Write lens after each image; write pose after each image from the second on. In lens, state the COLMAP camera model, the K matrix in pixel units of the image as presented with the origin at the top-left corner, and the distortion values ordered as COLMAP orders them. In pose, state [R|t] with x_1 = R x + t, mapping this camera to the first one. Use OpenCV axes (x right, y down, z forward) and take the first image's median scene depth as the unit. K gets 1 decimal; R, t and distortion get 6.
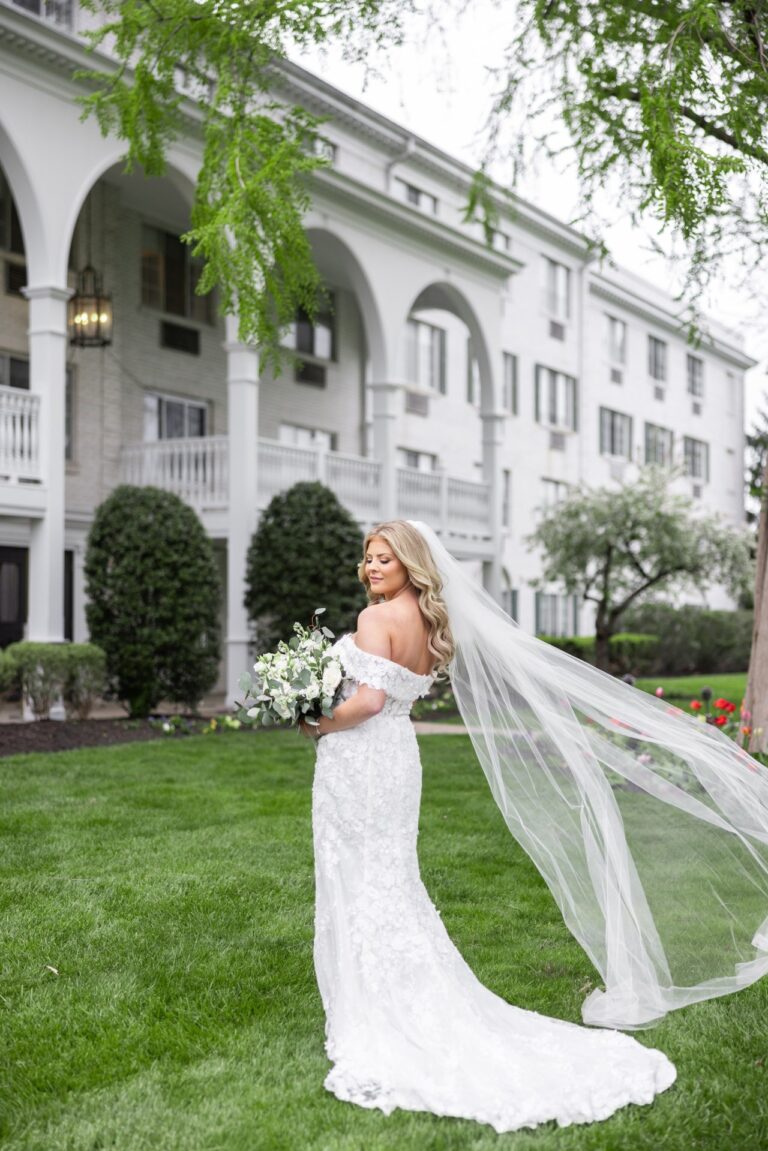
lens RADIAL K [[1771.8, 0, 384.0], [0, 1771.8, 575.5], [0, 0, 1]] dist [0.005897, 0.005900]
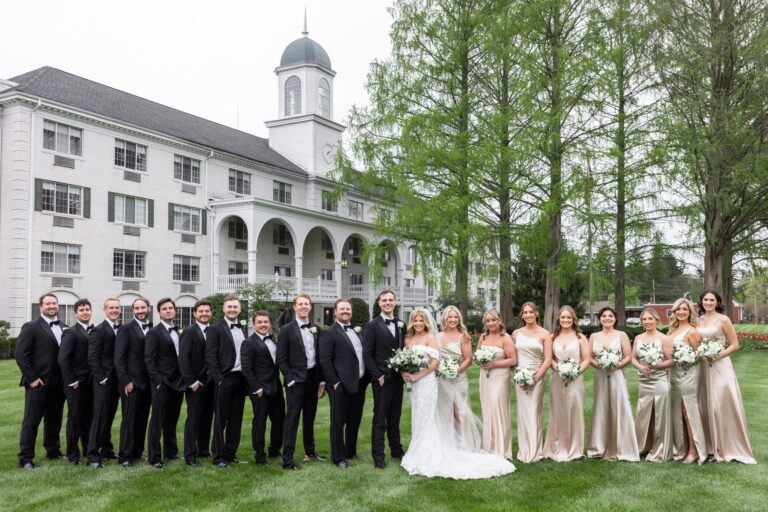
lens RADIAL K [[767.0, 0, 384.0], [0, 767.0, 256.0], [0, 0, 1]] dist [0.012356, 0.011272]
pose [[0.999553, -0.013282, -0.026773, 0.011740], [0.011787, 0.998403, -0.055250, -0.035540], [0.027464, 0.054910, 0.998114, -1.070247]]
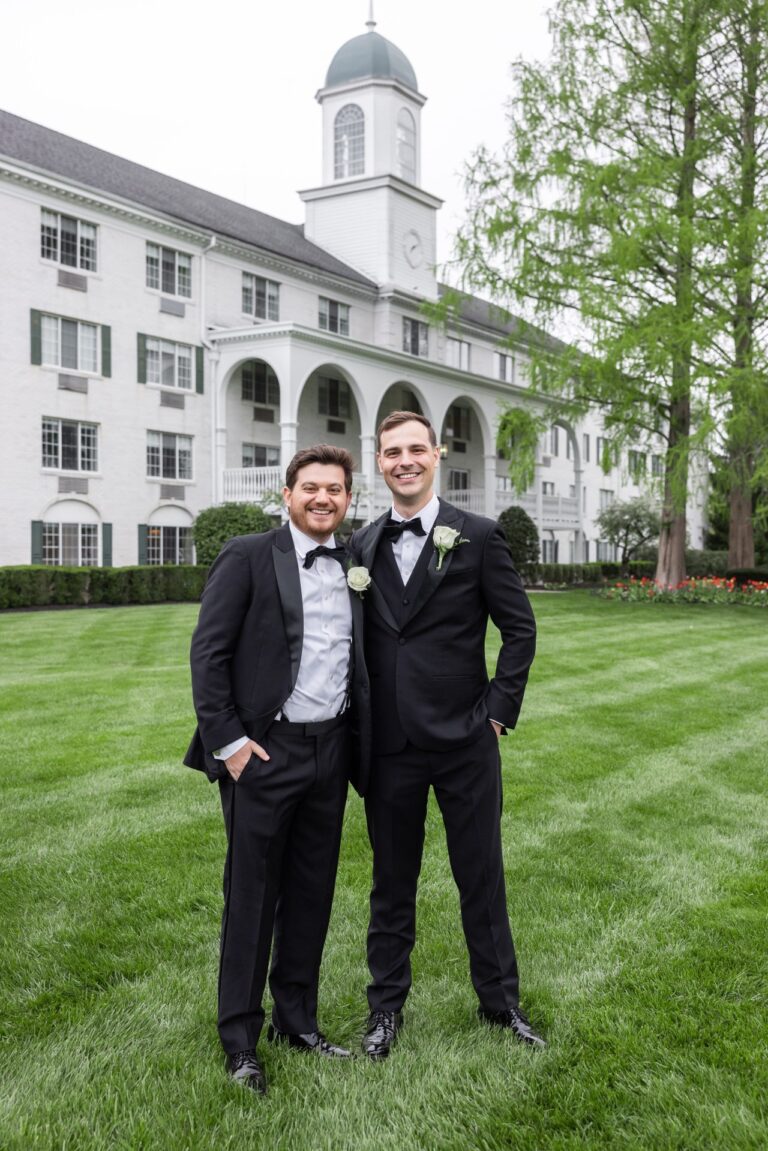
lens RADIAL K [[1259.2, 0, 384.0], [0, 1259.2, 575.5], [0, 0, 1]] dist [-0.015066, -0.014401]
pose [[0.996732, 0.000605, -0.080780, -0.080323], [0.002983, 0.999014, 0.044290, -0.029346], [0.080727, -0.044386, 0.995747, -0.901658]]
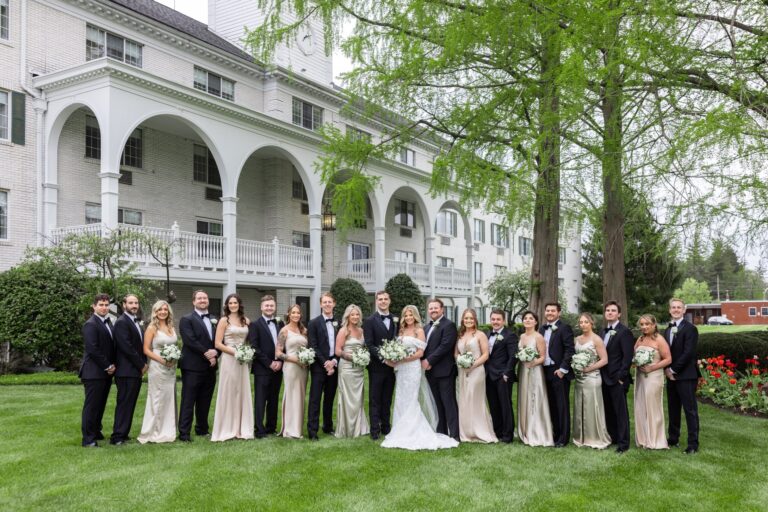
lens RADIAL K [[728.2, 0, 381.0], [0, 728.2, 297.4], [0, 0, 1]] dist [-0.006418, 0.010135]
pose [[0.995243, -0.006432, -0.097207, 0.038117], [0.006613, 0.999977, 0.001548, -0.013761], [0.097195, -0.002183, 0.995263, -0.206477]]
